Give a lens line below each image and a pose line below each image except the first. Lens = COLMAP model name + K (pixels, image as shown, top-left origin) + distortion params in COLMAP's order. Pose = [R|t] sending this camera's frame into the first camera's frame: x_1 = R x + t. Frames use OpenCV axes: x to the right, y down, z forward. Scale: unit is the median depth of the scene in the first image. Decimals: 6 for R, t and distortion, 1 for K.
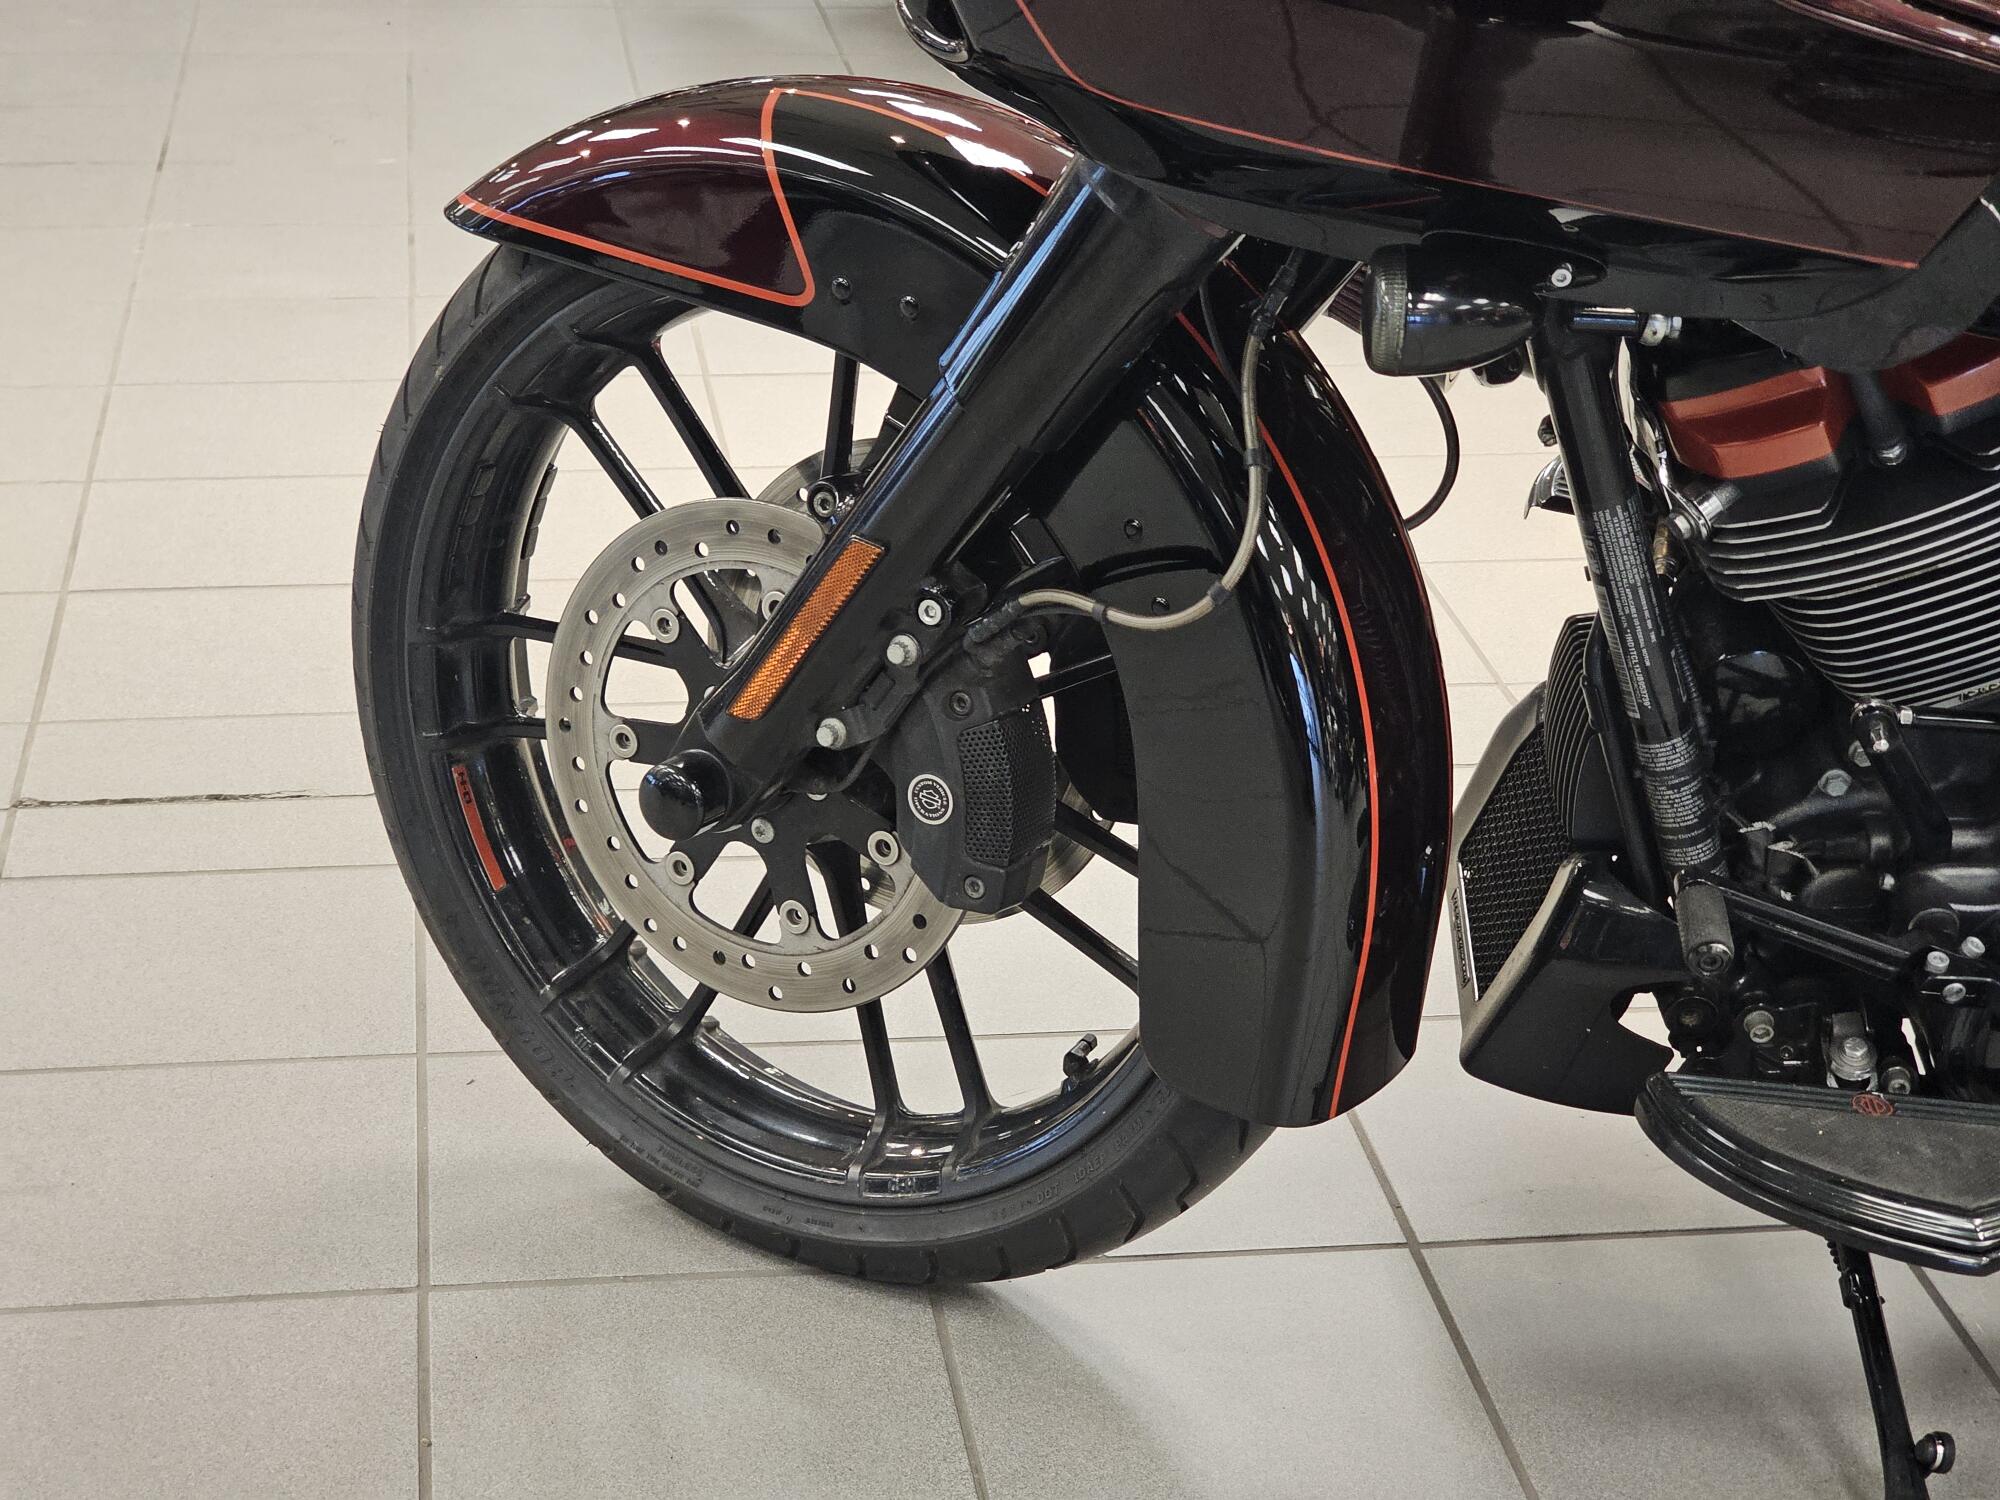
lens RADIAL K [[3834.4, 0, 920.7], [0, 3834.4, 750.0], [0, 0, 1]] dist [-0.002195, 0.426304]
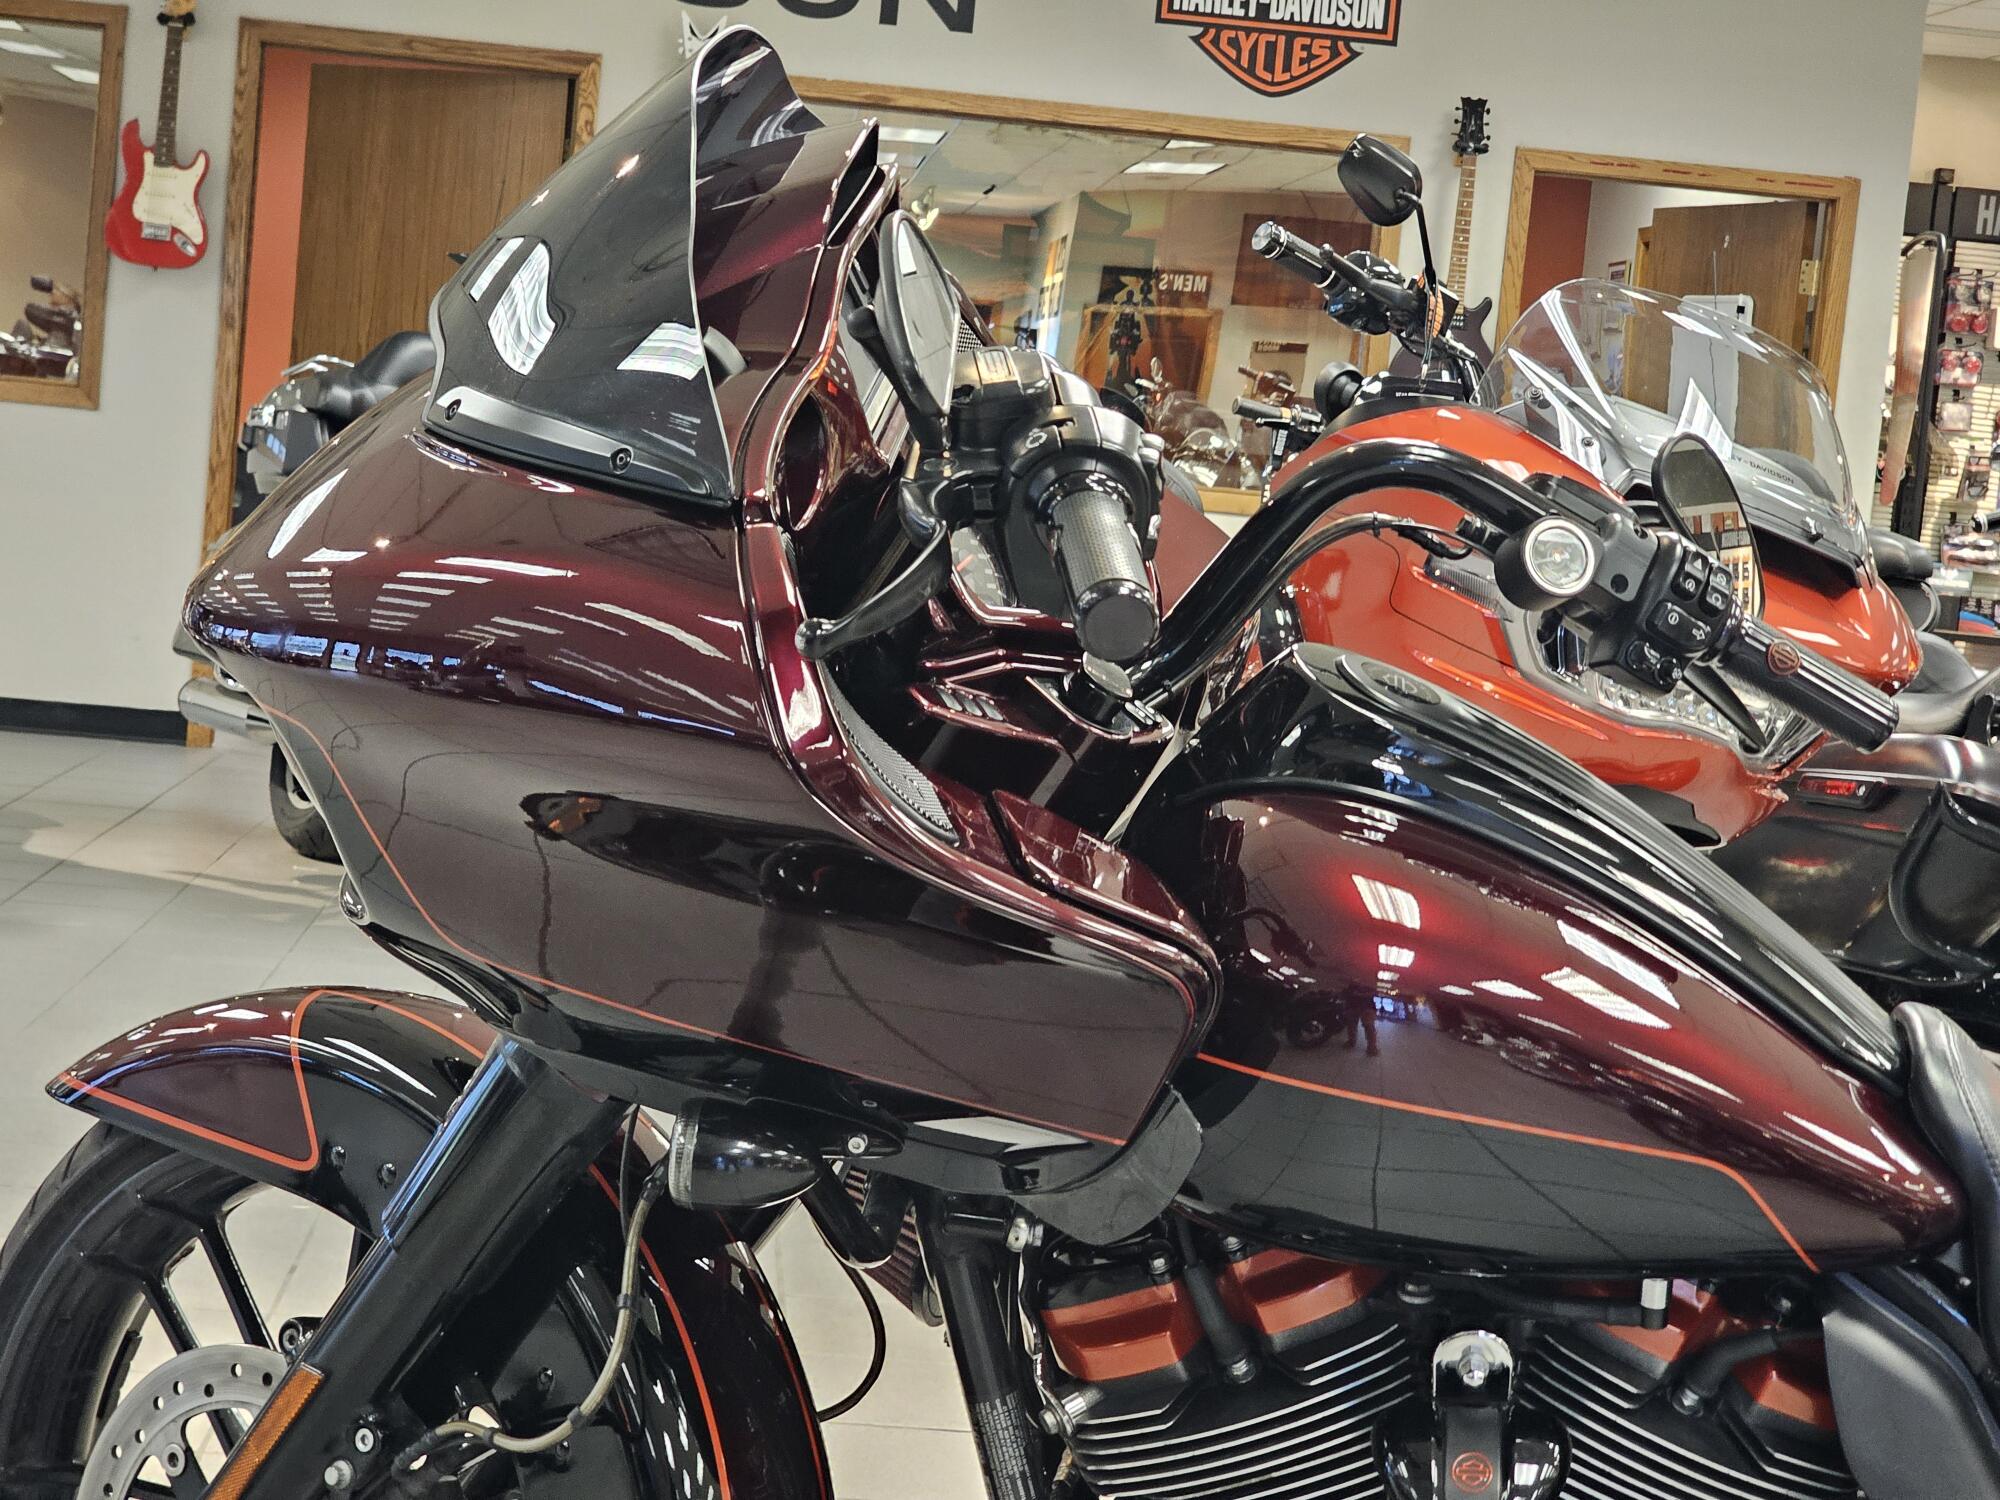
lens RADIAL K [[3834.4, 0, 920.7], [0, 3834.4, 750.0], [0, 0, 1]] dist [-0.002195, 0.426304]
pose [[0.995997, 0.073313, -0.051145, 0.198978], [-0.085432, 0.949055, -0.303308, 0.095344], [0.026303, 0.306464, 0.951519, -0.117366]]
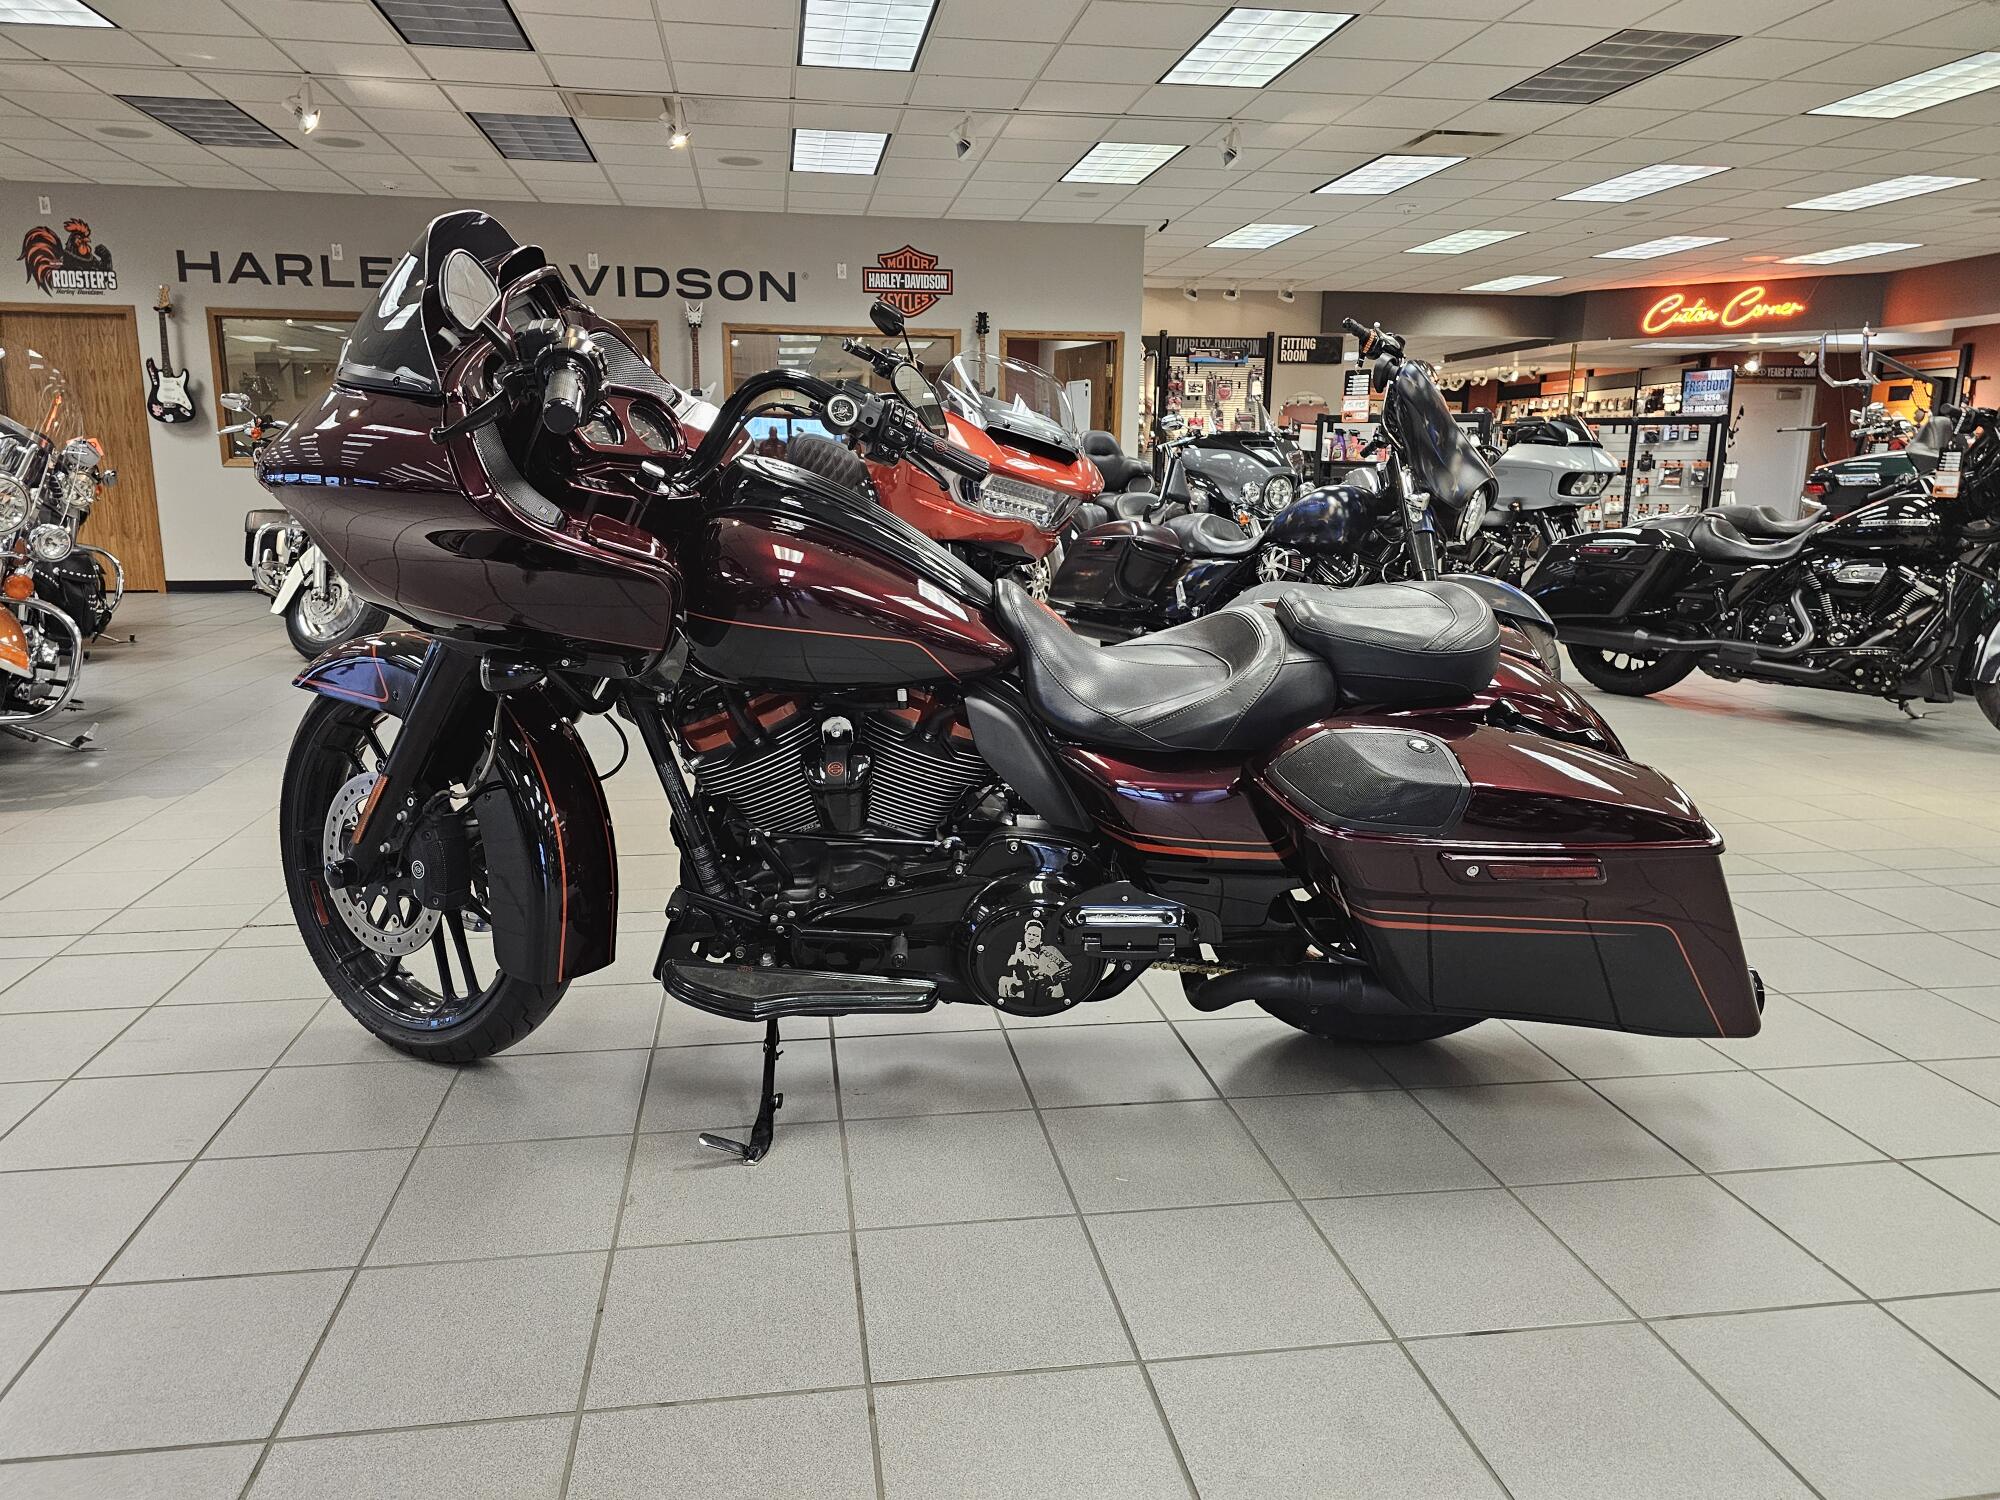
lens RADIAL K [[1319.1, 0, 989.1], [0, 1319.1, 749.1], [0, 0, 1]] dist [0.048980, -0.033884]
pose [[0.999711, -0.018359, 0.015497, 0.401867], [0.021017, 0.980802, -0.193871, 0.121918], [-0.011640, 0.194140, 0.980905, 0.016566]]
